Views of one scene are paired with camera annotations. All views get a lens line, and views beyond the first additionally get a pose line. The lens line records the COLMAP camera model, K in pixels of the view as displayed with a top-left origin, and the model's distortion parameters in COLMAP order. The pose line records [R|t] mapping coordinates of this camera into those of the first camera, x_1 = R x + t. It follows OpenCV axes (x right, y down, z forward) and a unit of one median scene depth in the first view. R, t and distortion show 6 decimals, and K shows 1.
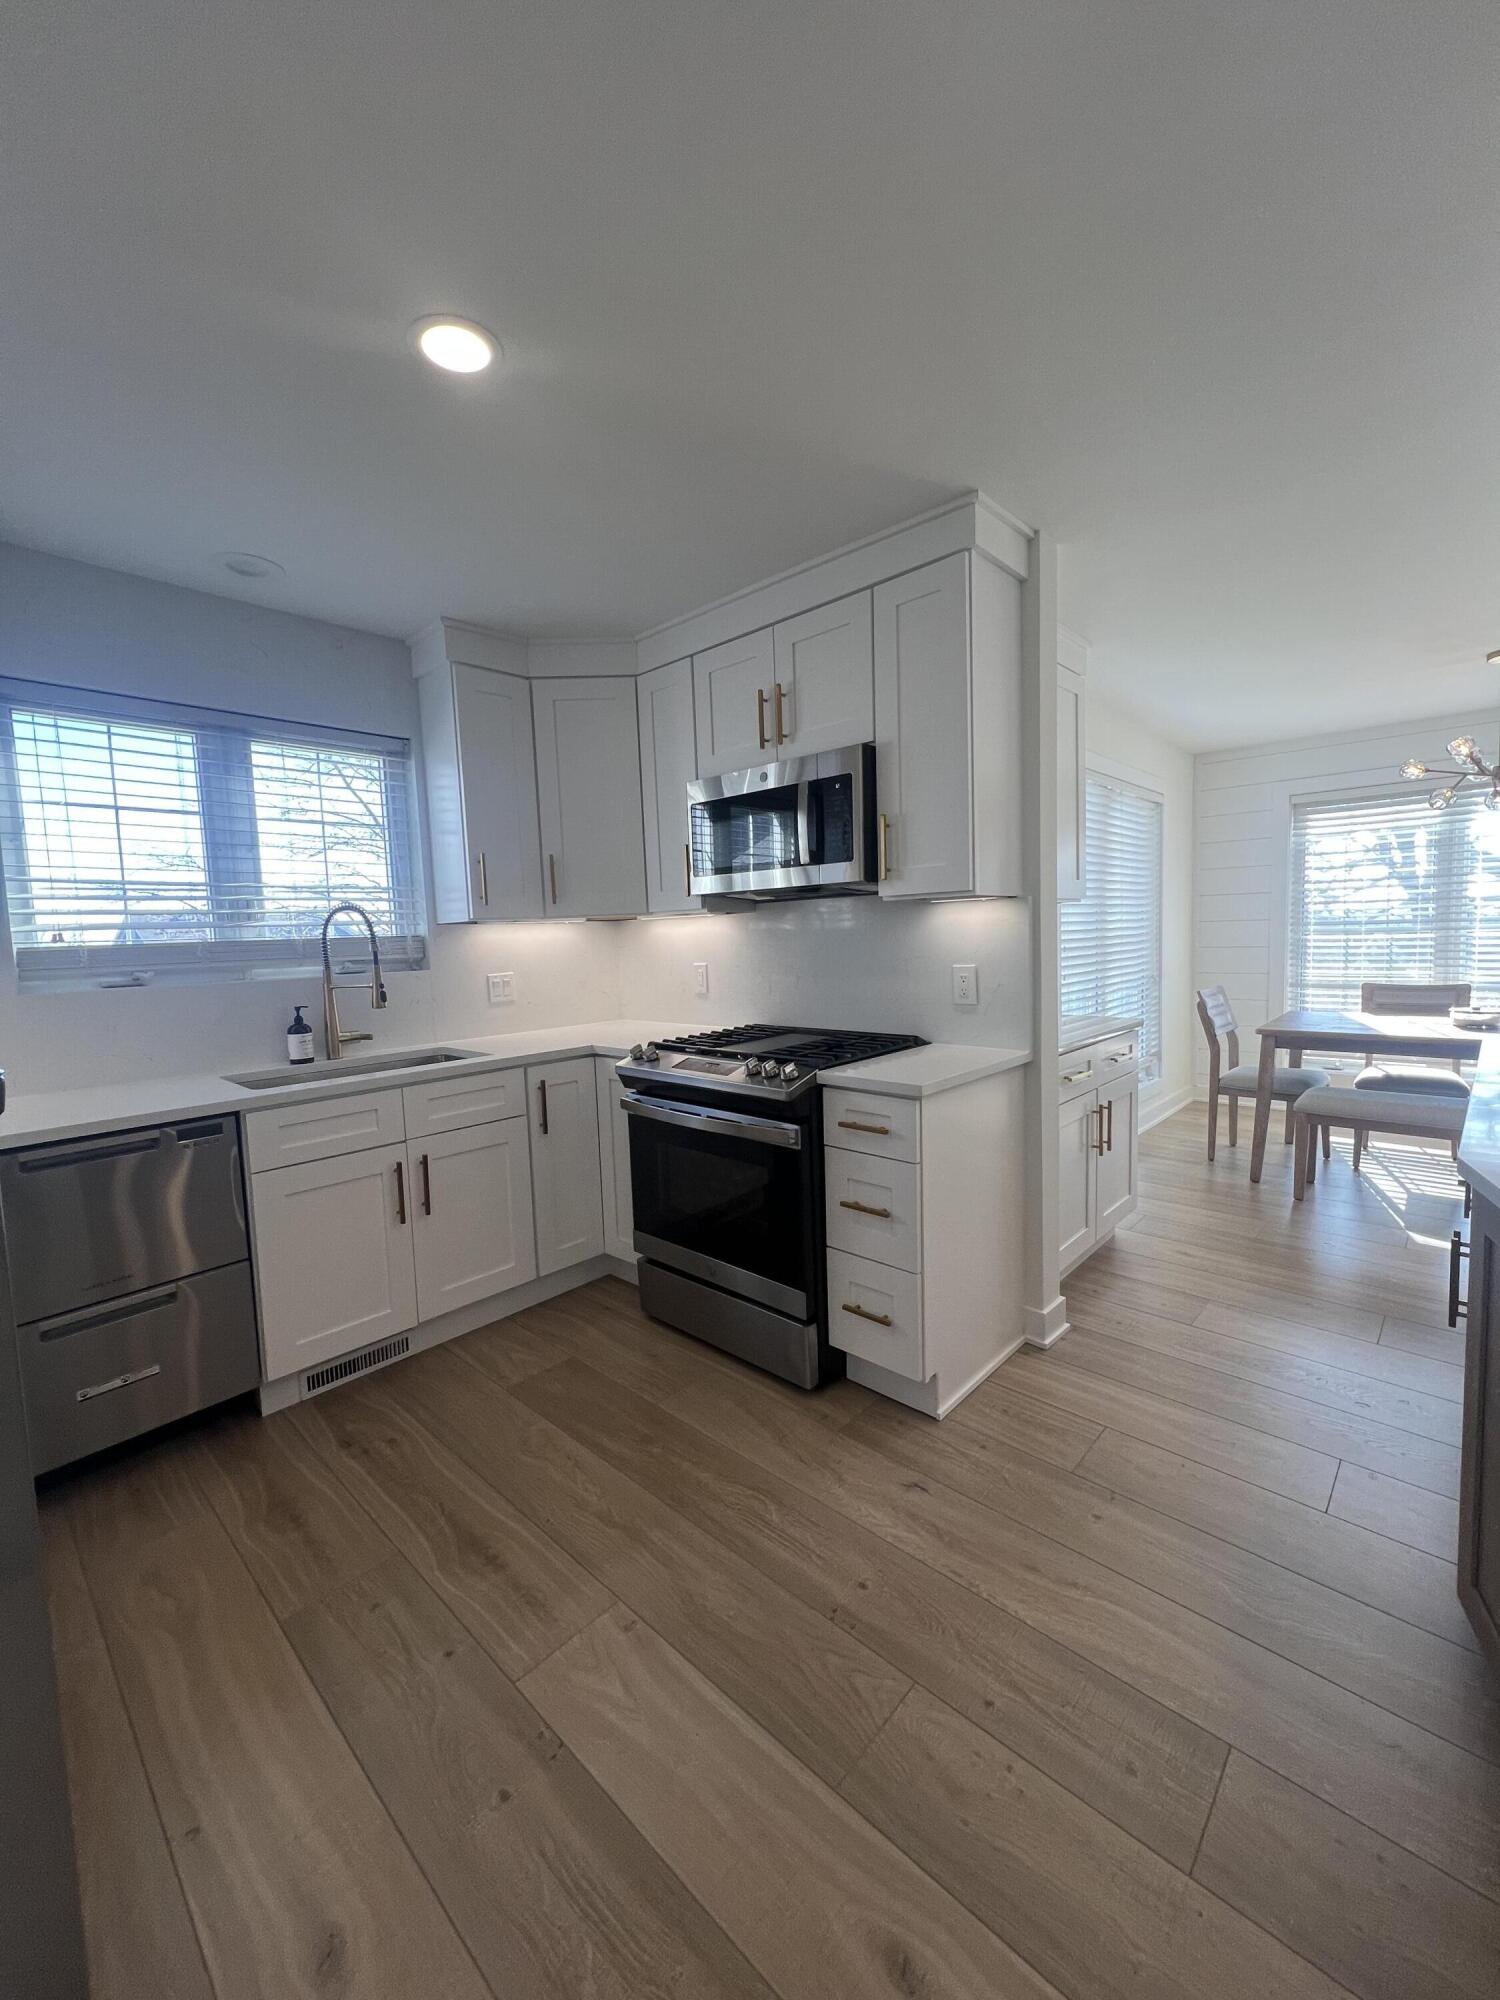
lens RADIAL K [[795.6, 0, 750.0], [0, 795.6, 1000.0], [0, 0, 1]] dist [0.000486, 0.000039]
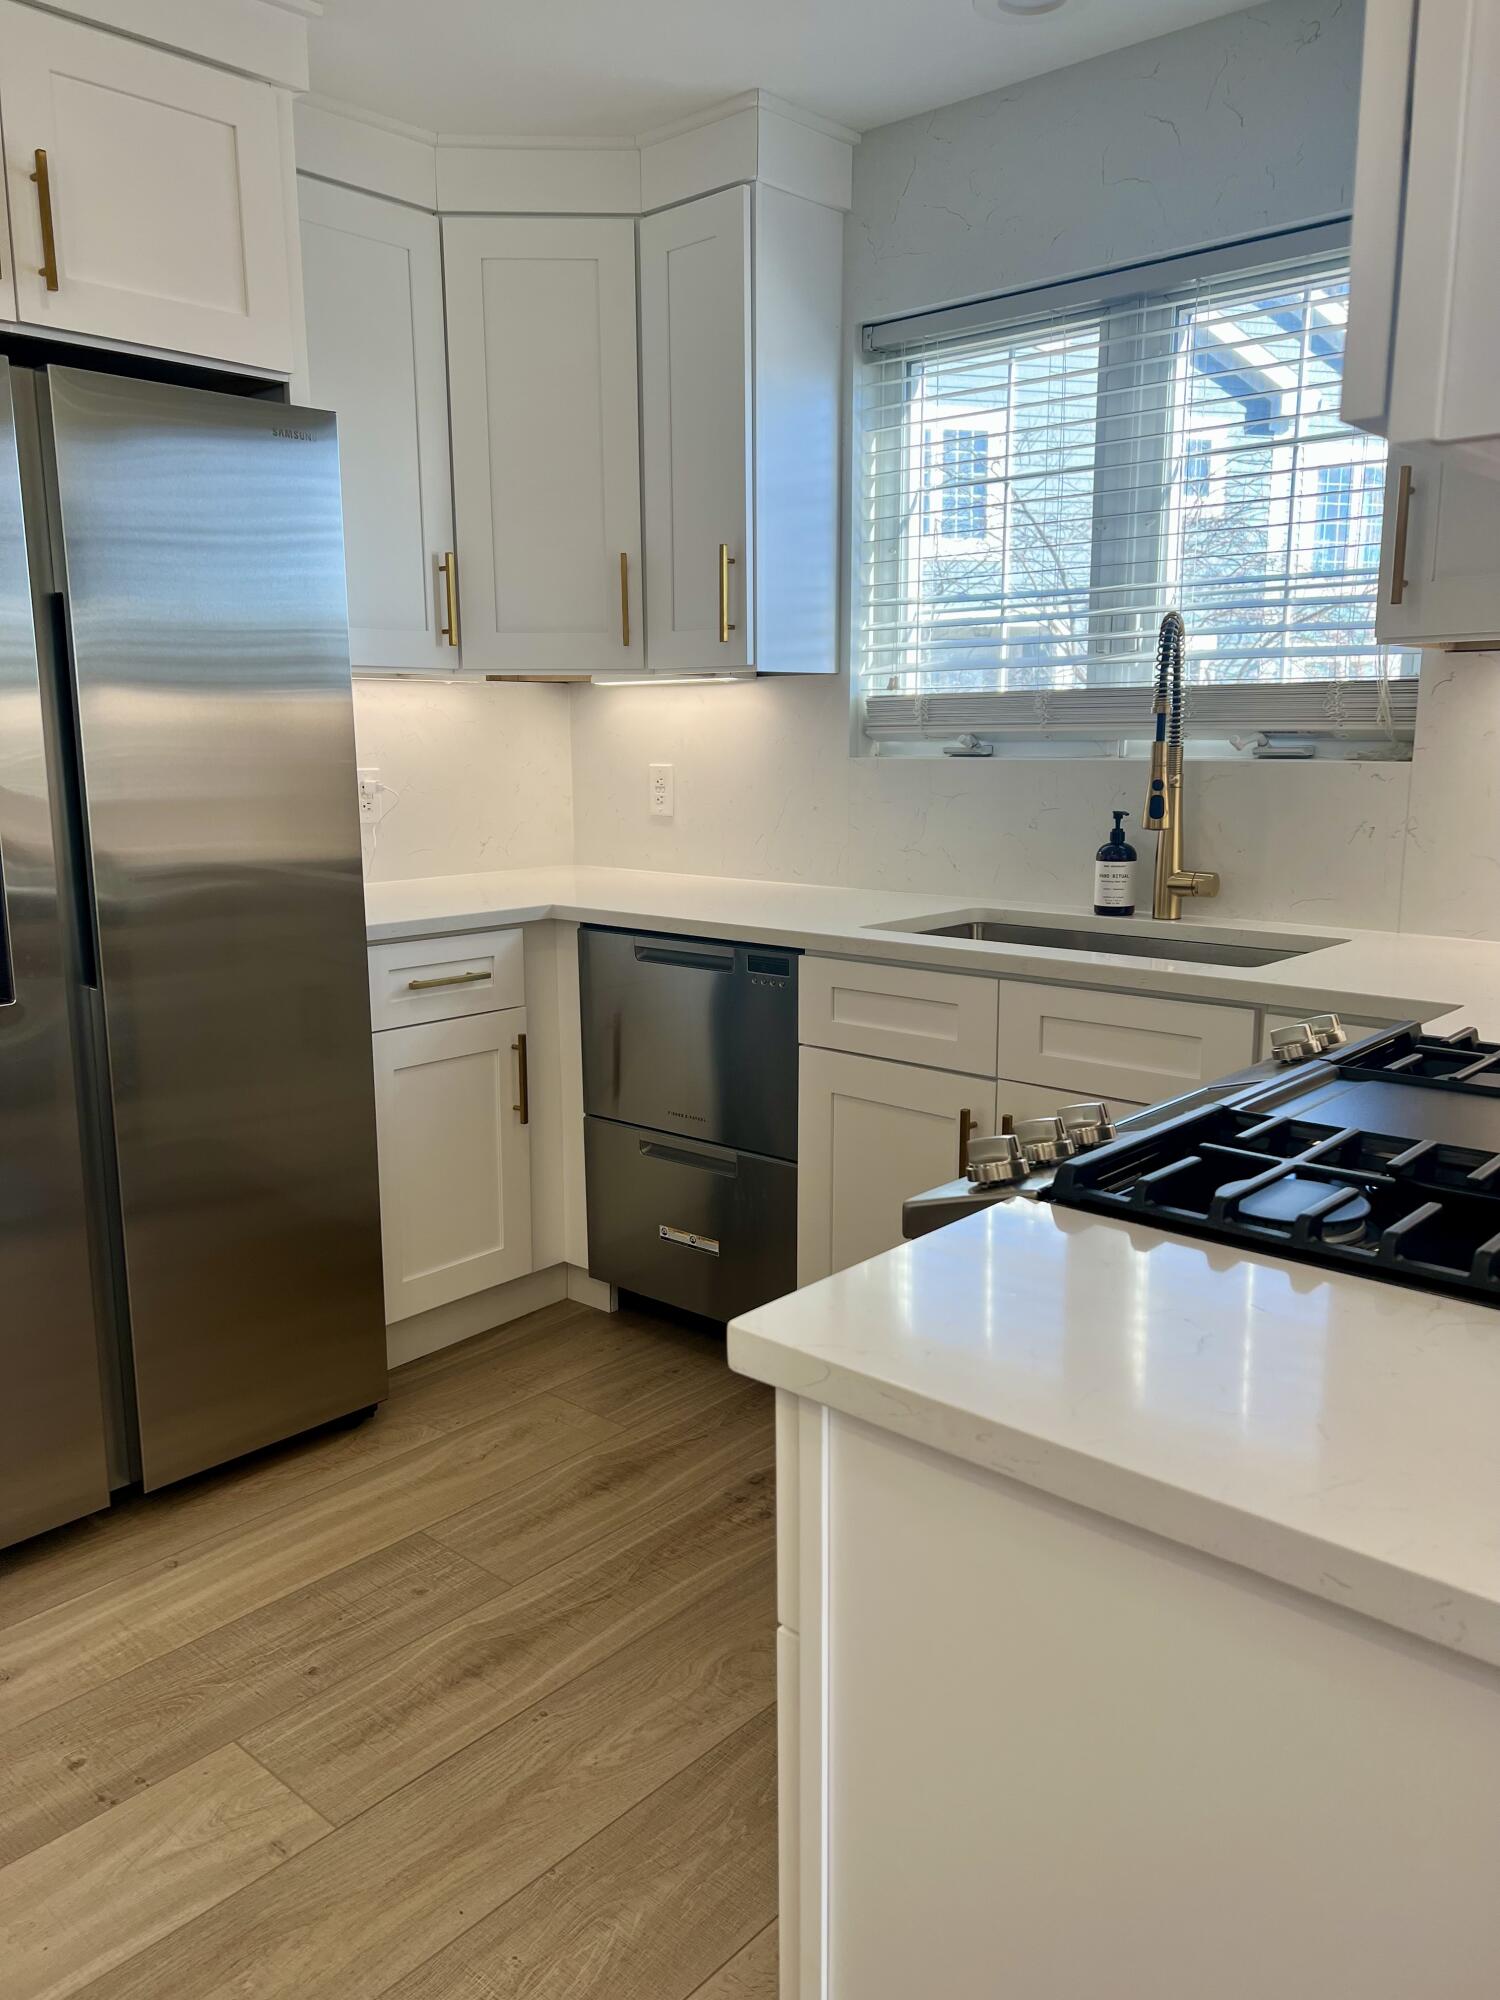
lens RADIAL K [[1516.3, 0, 750.0], [0, 1516.3, 1000.0], [0, 0, 1]] dist [0.066501, -0.062695]
pose [[0.013287, 0.218331, -0.975784, 0.550089], [-0.074925, 0.973344, 0.216765, -0.083970], [0.997101, 0.070231, 0.029292, 0.811351]]
